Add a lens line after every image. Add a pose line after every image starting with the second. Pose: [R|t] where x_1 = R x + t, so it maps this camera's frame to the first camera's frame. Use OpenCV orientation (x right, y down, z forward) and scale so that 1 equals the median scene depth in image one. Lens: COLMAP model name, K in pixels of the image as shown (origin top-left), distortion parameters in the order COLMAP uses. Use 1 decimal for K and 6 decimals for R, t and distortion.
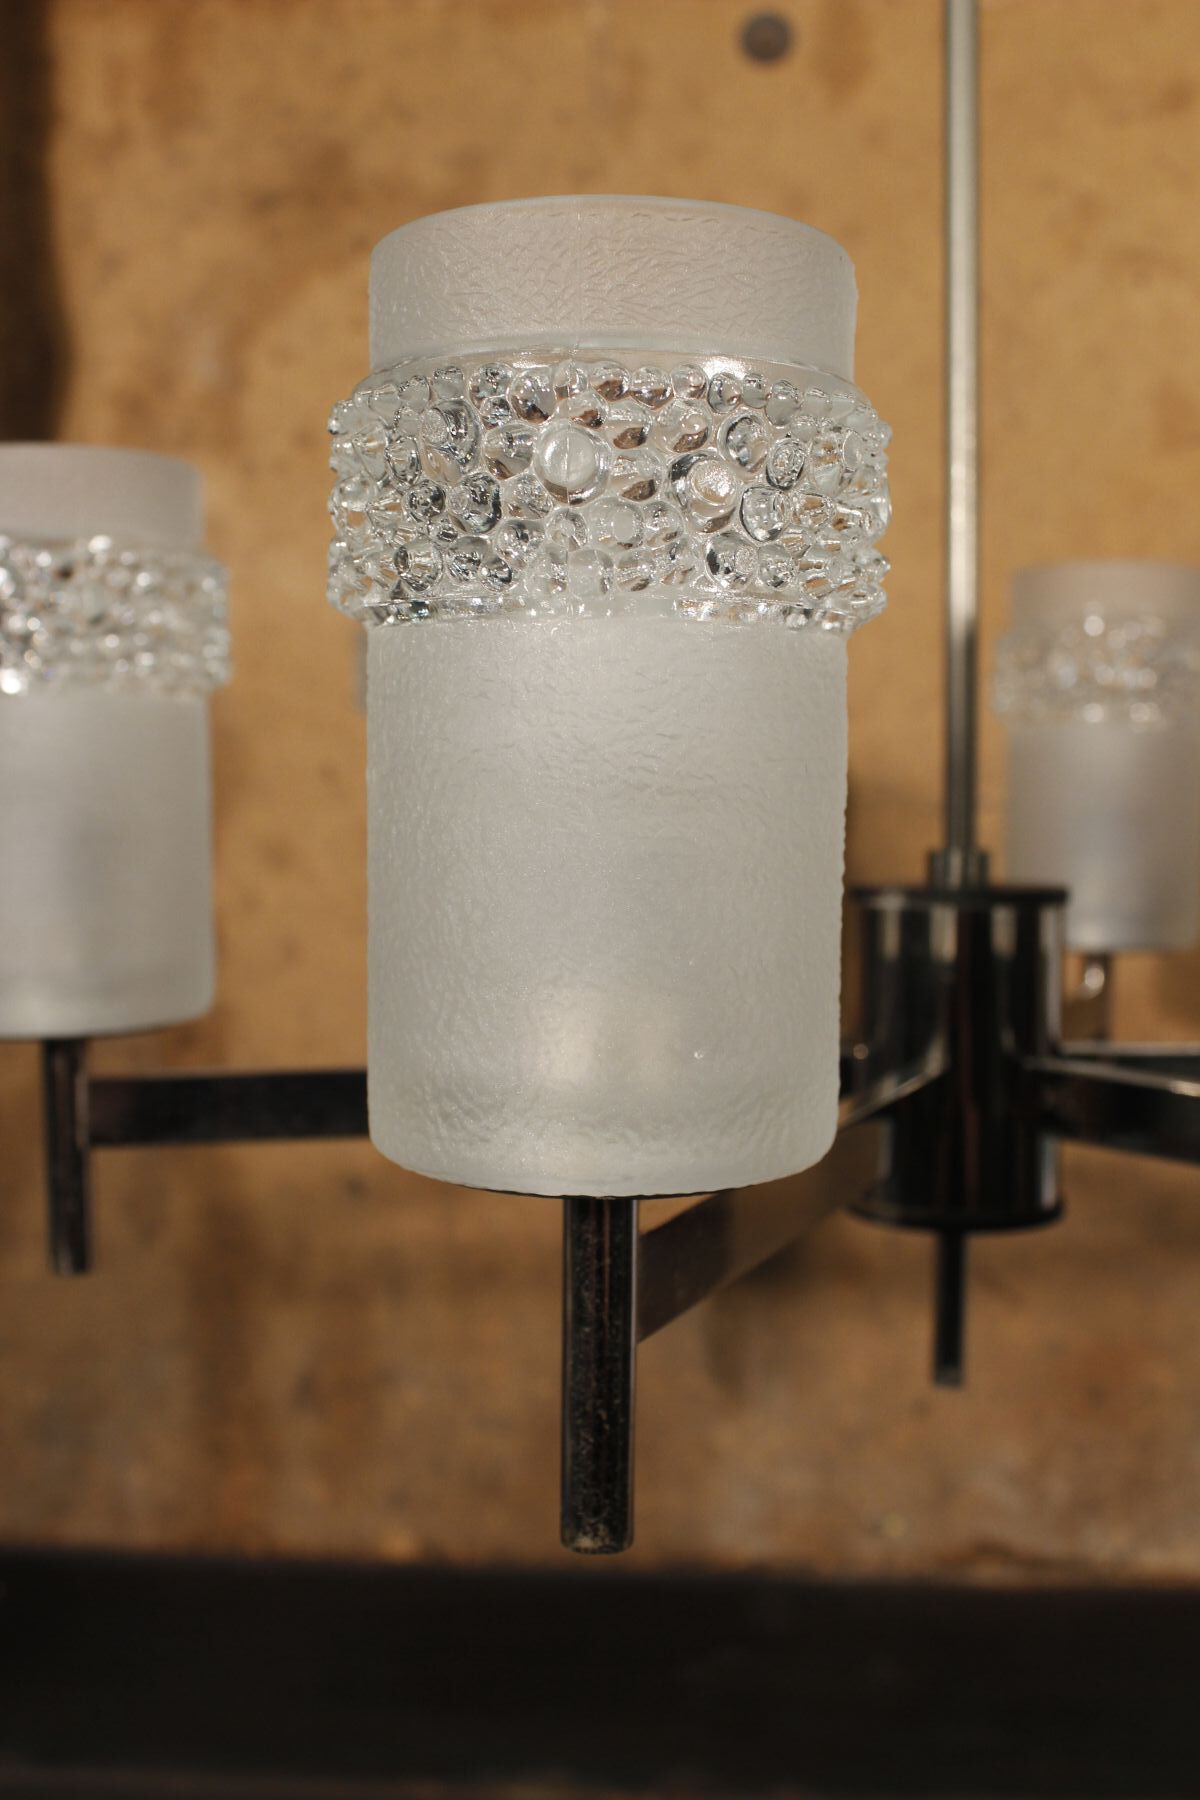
lens RADIAL K [[2058.3, 0, 652.2], [0, 2058.3, 899.4], [0, 0, 1]] dist [-0.141515, -0.002749]
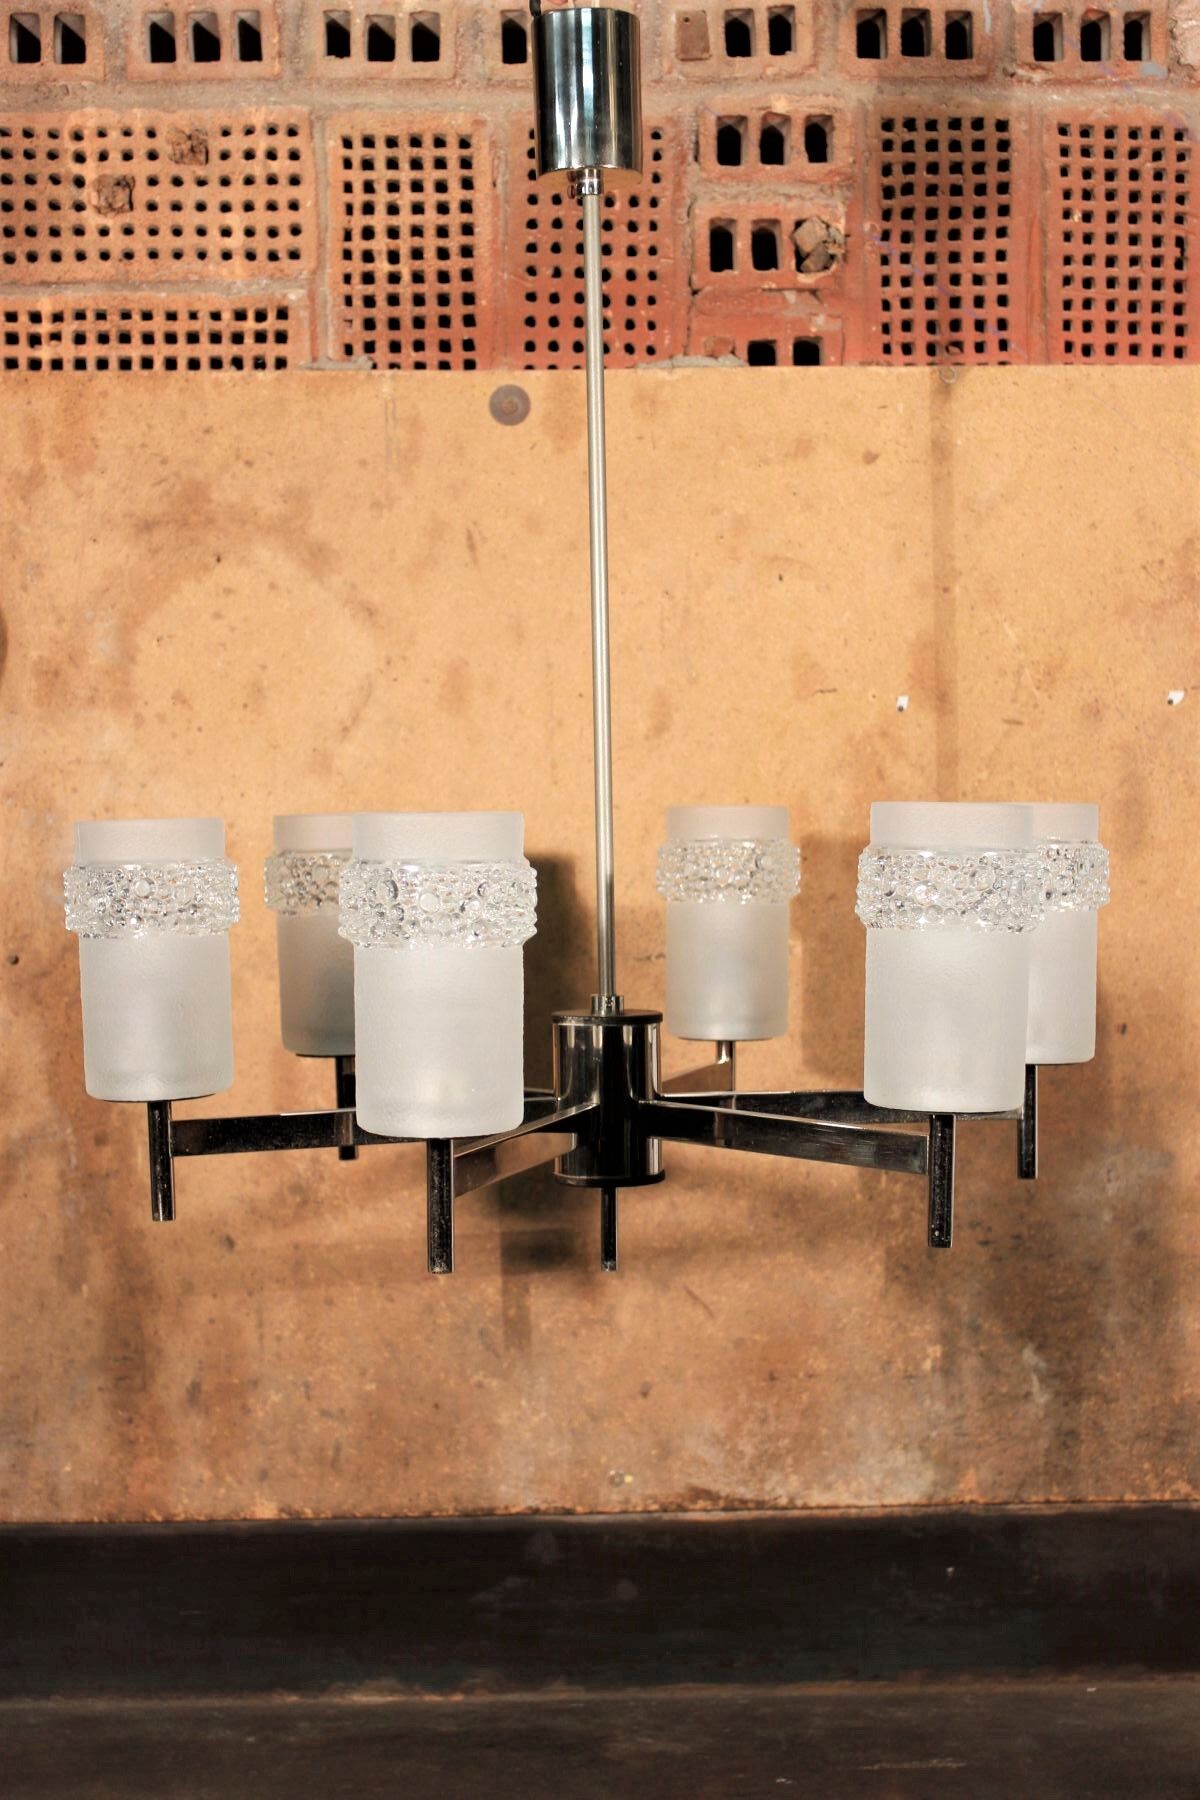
lens RADIAL K [[2467.9, 0, 601.0], [0, 2467.9, 967.3], [0, 0, 1]] dist [-0.016632, -0.027506]
pose [[0.996972, -0.023461, 0.074135, -0.015256], [0.025422, 0.999349, -0.025611, 0.004792], [-0.073485, 0.027418, 0.996919, -0.676336]]
